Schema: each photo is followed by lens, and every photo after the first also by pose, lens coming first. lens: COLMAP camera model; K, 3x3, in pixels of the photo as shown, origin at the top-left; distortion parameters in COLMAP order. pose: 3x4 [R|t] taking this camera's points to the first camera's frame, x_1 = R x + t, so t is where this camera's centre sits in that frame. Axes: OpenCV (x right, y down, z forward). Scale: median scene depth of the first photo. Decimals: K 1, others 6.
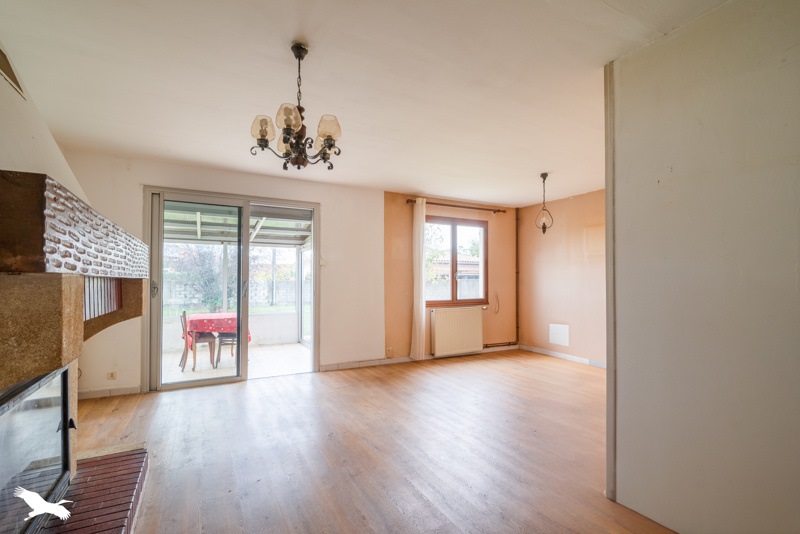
lens RADIAL K [[364.5, 0, 397.1], [0, 364.5, 278.5], [0, 0, 1]] dist [-0.001129, -0.000029]
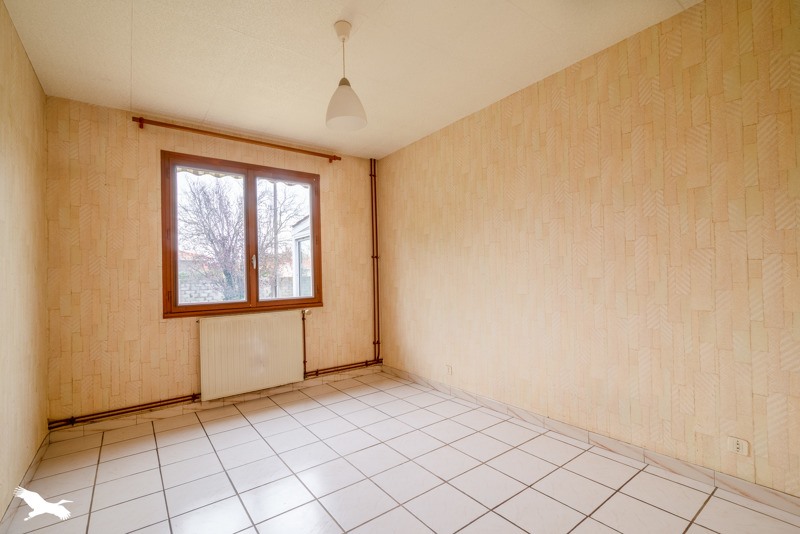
lens RADIAL K [[364.5, 0, 397.1], [0, 364.5, 278.5], [0, 0, 1]] dist [-0.001129, -0.000029]
pose [[0.990820, -0.018054, 0.133978, 0.307540], [0.015617, 0.999693, 0.019218, 0.012822], [-0.134283, -0.016949, 0.990798, 0.361879]]
